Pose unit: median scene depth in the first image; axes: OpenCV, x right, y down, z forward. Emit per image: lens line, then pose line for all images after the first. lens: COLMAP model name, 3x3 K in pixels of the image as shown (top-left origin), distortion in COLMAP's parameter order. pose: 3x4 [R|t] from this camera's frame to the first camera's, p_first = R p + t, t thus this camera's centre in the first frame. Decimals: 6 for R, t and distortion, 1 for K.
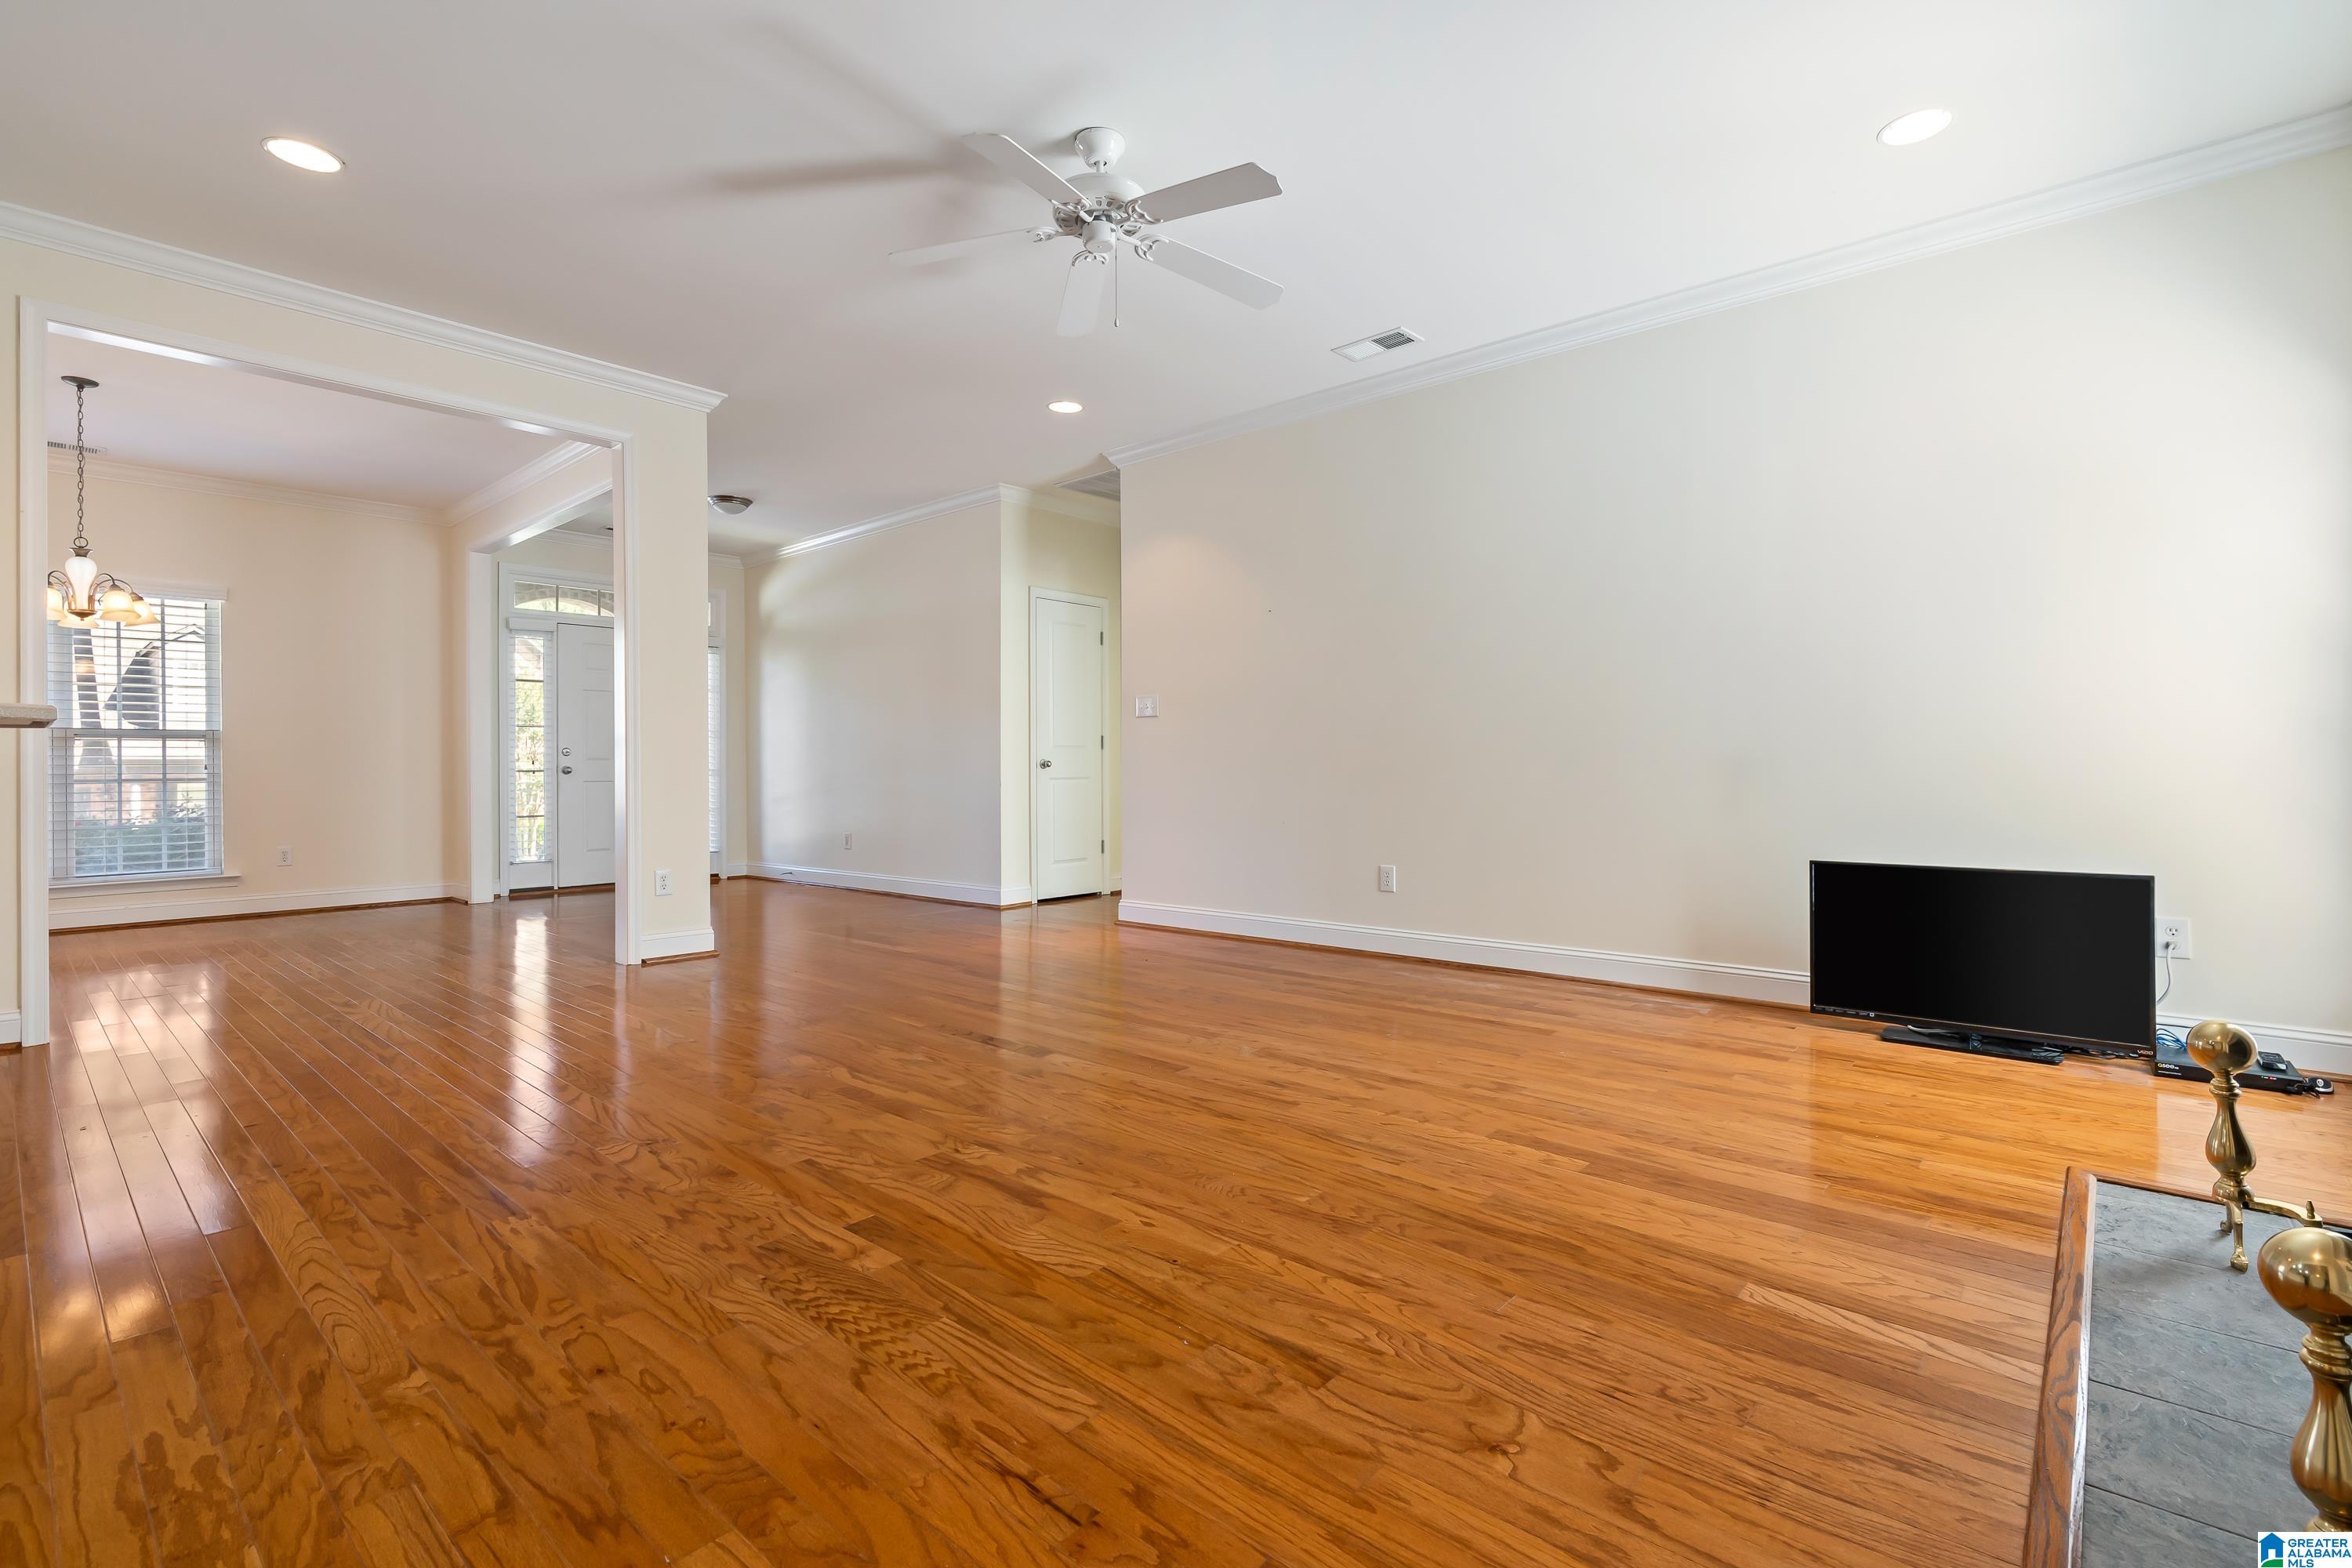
lens RADIAL K [[1075.5, 0, 1191.3], [0, 1075.5, 777.6], [0, 0, 1]] dist [-0.009170, 0.003955]
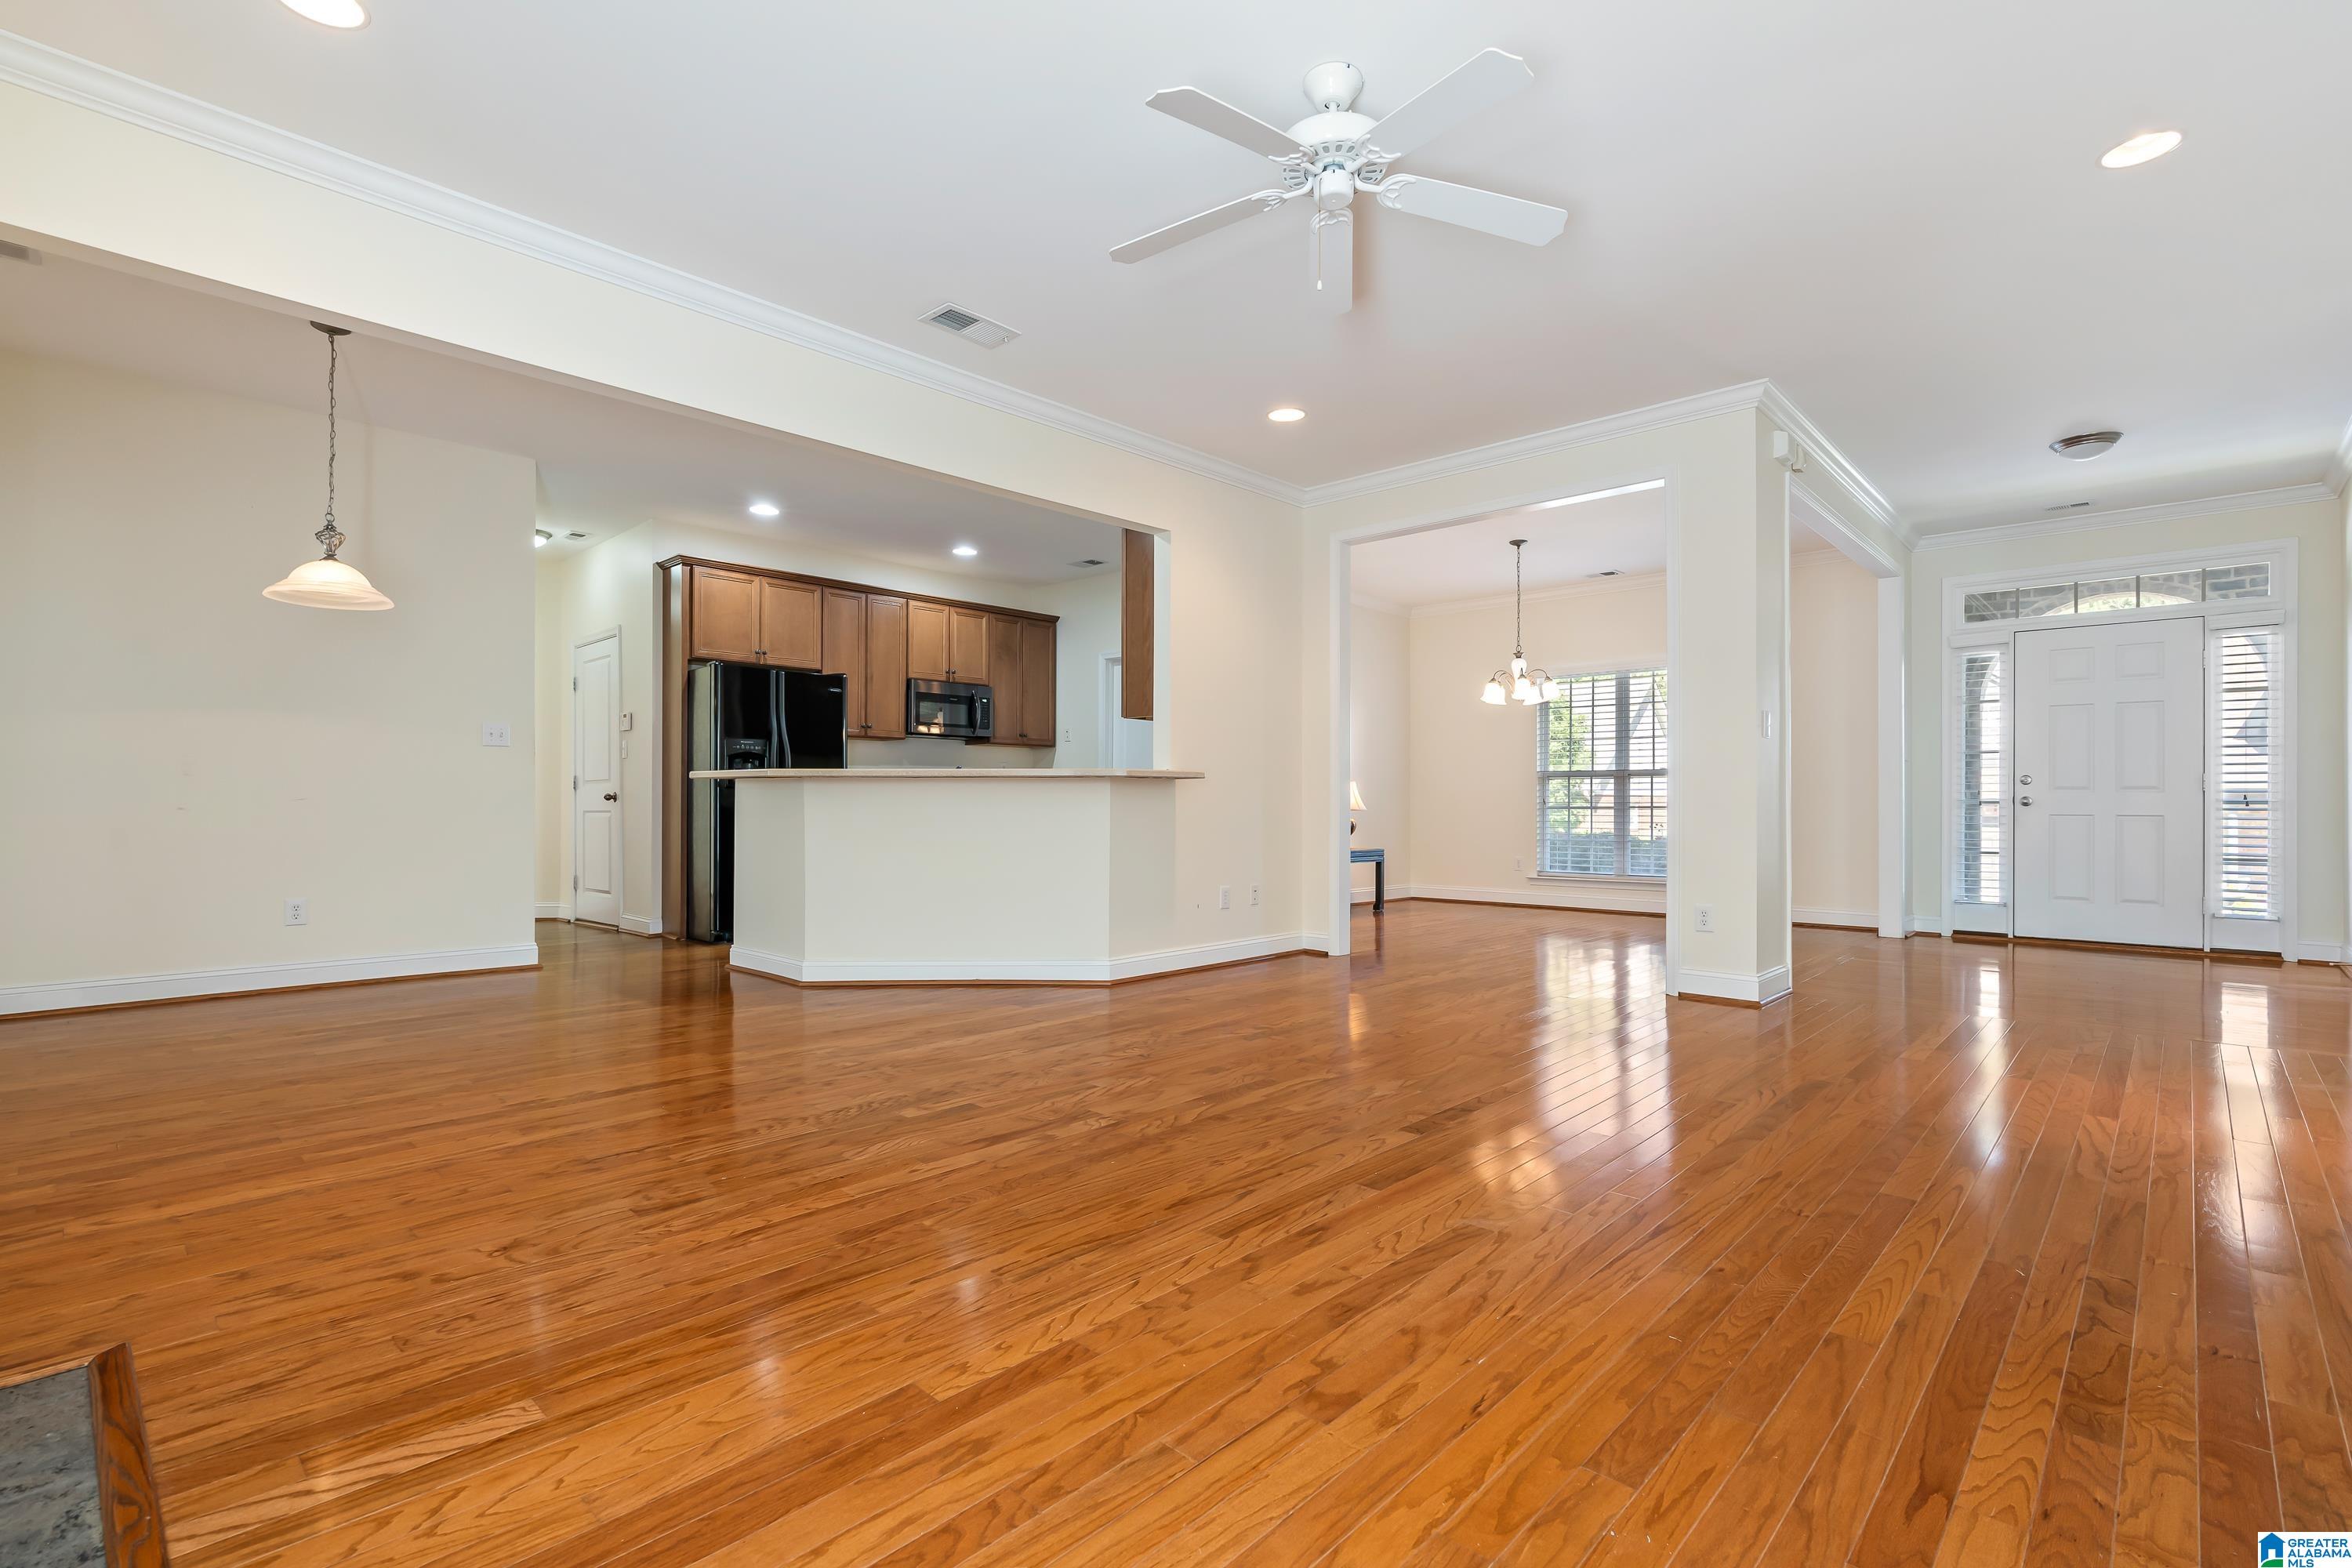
lens RADIAL K [[1075.5, 0, 1162.9], [0, 1075.5, 808.5], [0, 0, 1]] dist [-0.009170, 0.003955]
pose [[-0.047217, 0.010391, -0.998831, 1.043001], [-0.008734, 0.999903, 0.010815, -0.014050], [0.998846, 0.009235, -0.047122, 1.191003]]
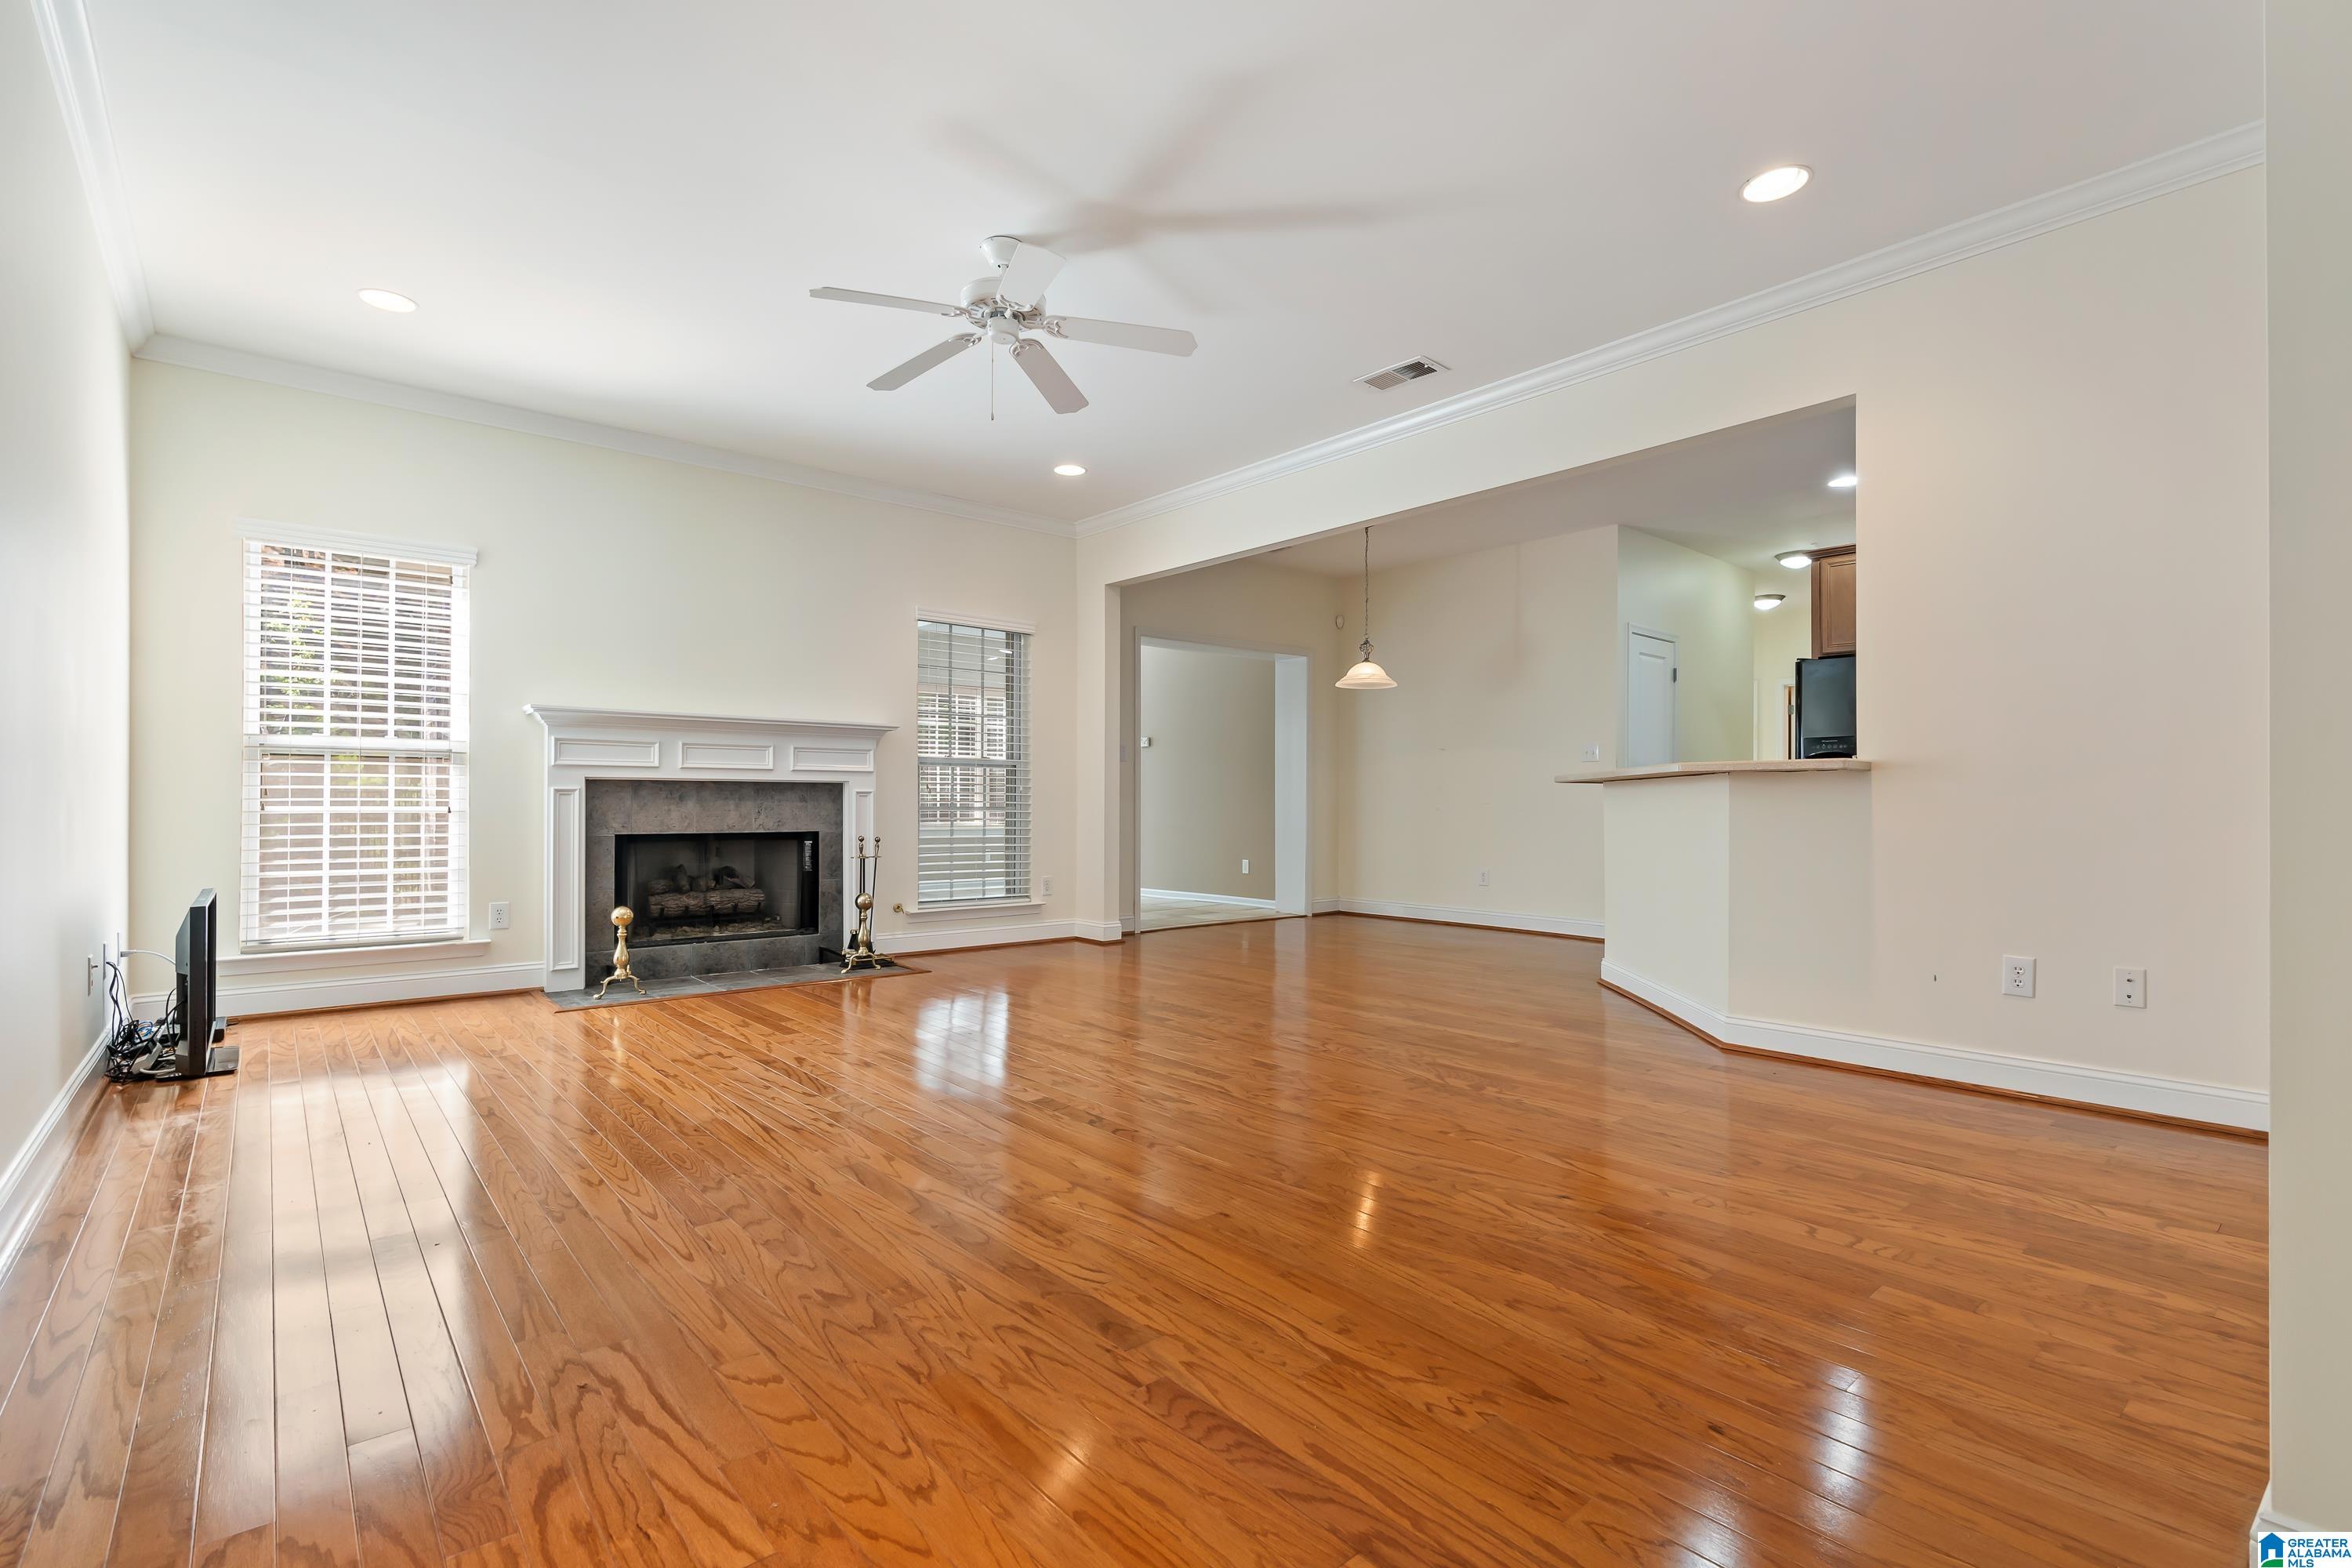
lens RADIAL K [[1075.5, 0, 1187.4], [0, 1075.5, 796.8], [0, 0, 1]] dist [-0.009170, 0.003955]
pose [[-0.990230, 0.002912, 0.139410, -0.570610], [0.002843, 0.999996, -0.000691, -0.016940], [-0.139412, -0.000288, -0.990234, 2.745300]]
